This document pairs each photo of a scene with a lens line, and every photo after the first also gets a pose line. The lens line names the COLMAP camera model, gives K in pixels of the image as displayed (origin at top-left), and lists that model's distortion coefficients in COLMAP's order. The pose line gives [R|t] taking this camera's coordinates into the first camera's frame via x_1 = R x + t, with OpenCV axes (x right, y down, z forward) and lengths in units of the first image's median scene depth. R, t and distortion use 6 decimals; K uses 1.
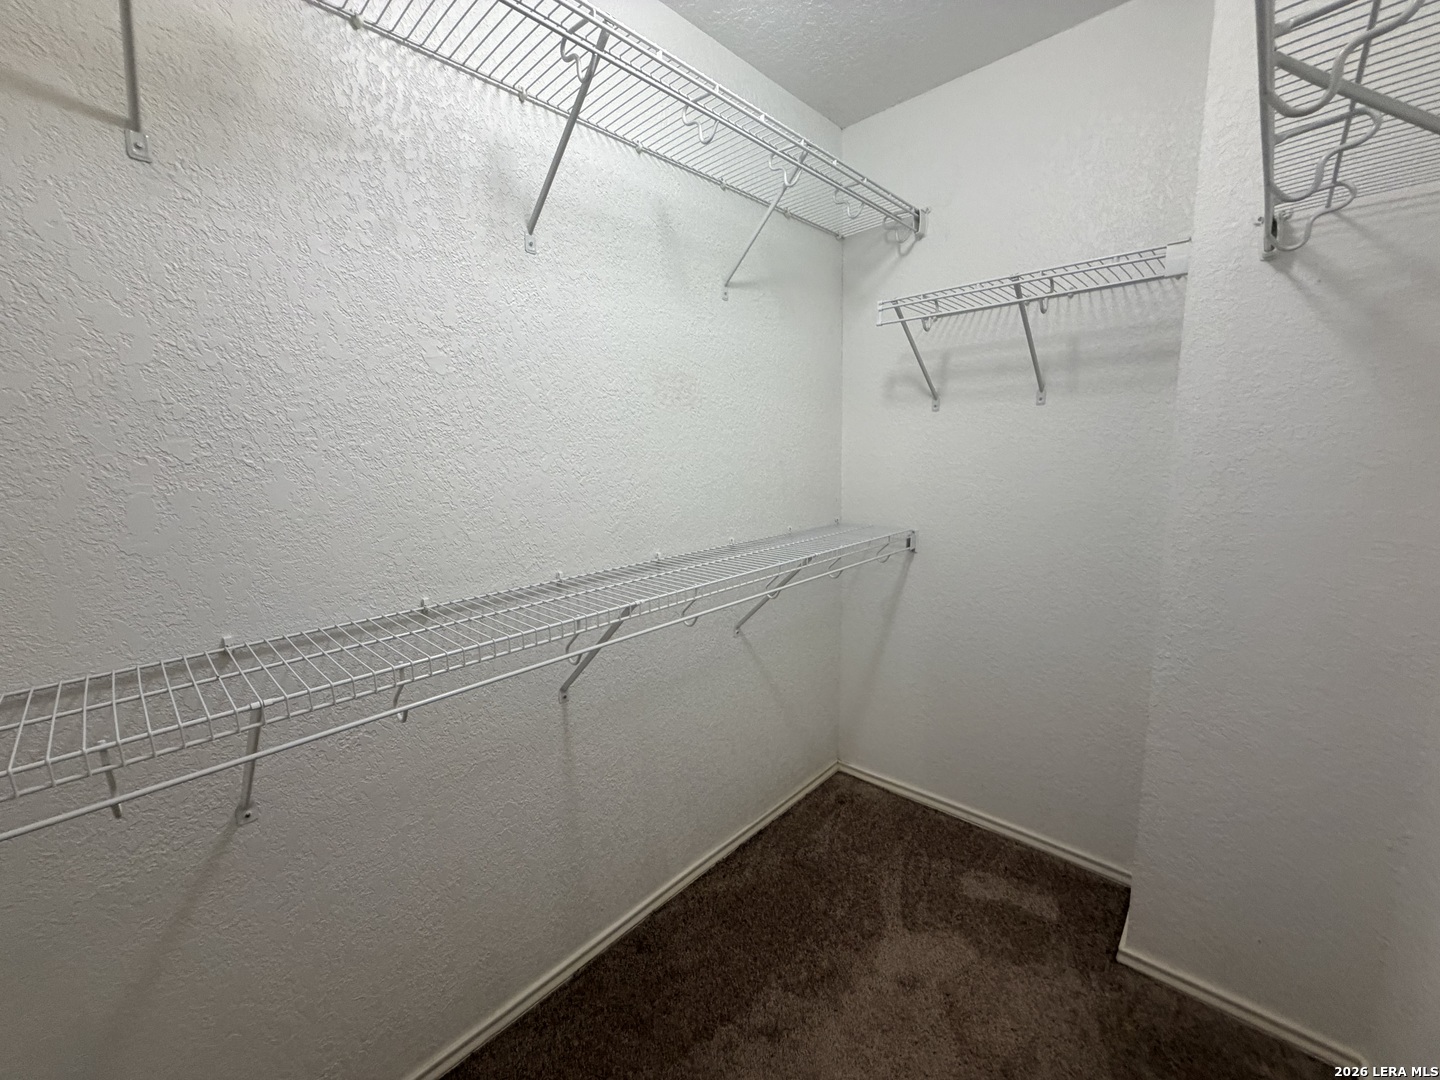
lens RADIAL K [[575.7, 0, 724.0], [0, 575.7, 542.3], [0, 0, 1]] dist [0.000812, 0.000316]
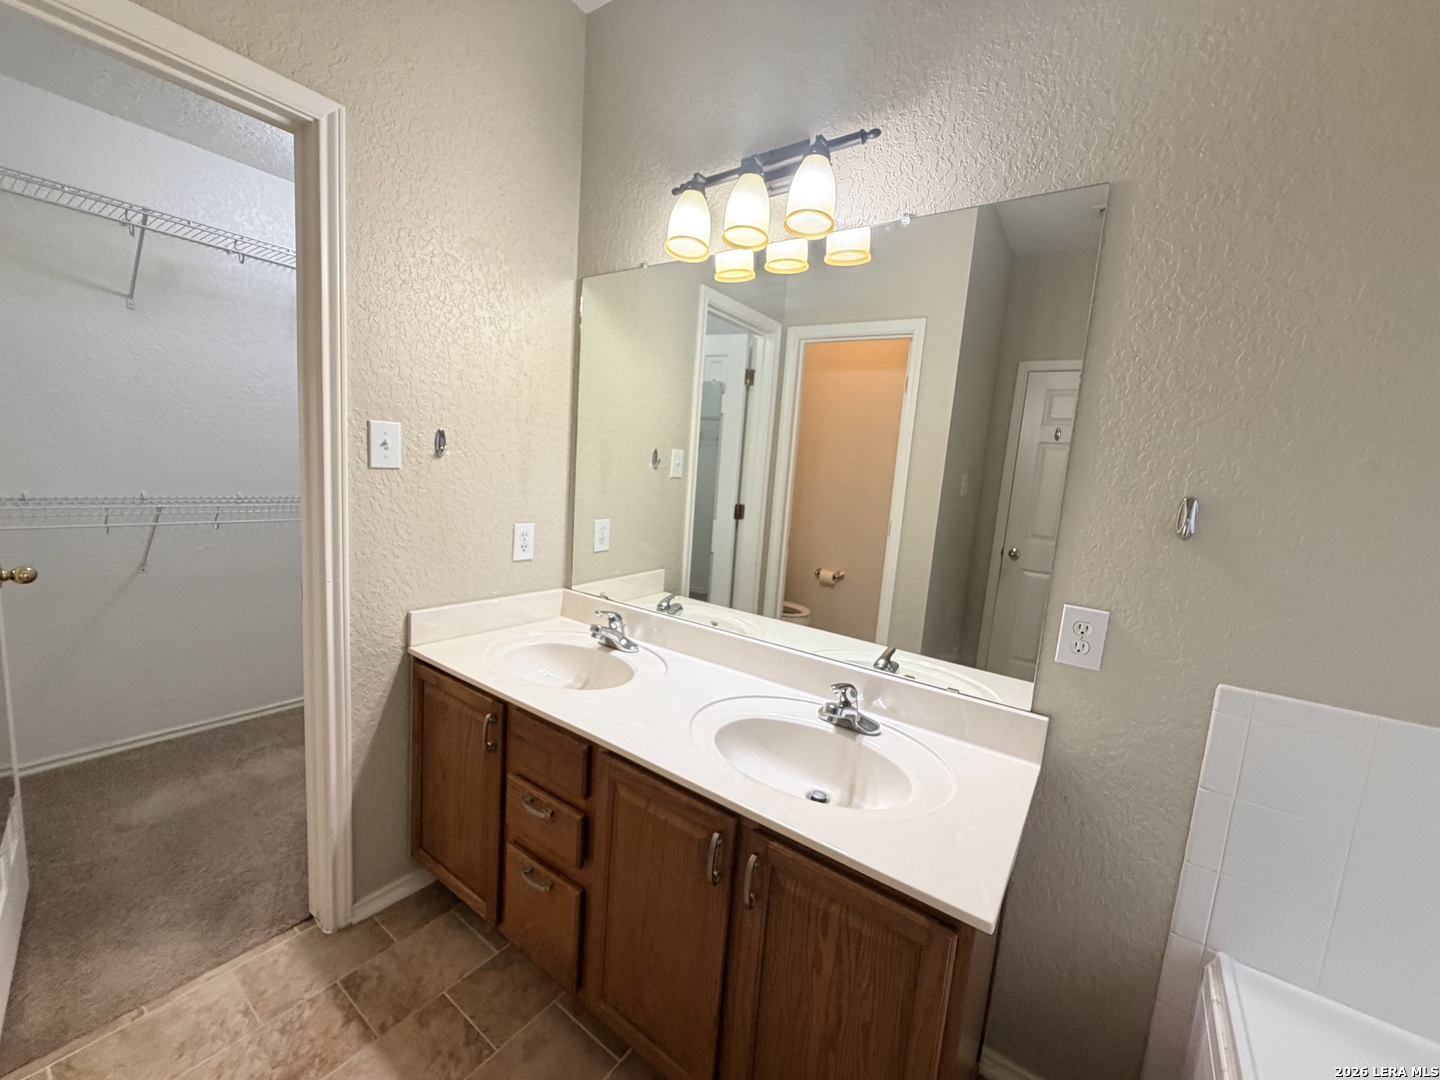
lens RADIAL K [[575.7, 0, 714.3], [0, 575.7, 540.6], [0, 0, 1]] dist [0.000812, 0.000316]
pose [[0.988619, 0.083779, 0.124957, 1.226525], [-0.080264, 0.996230, -0.032912, 0.245667], [-0.127243, 0.022508, 0.991616, -1.703214]]
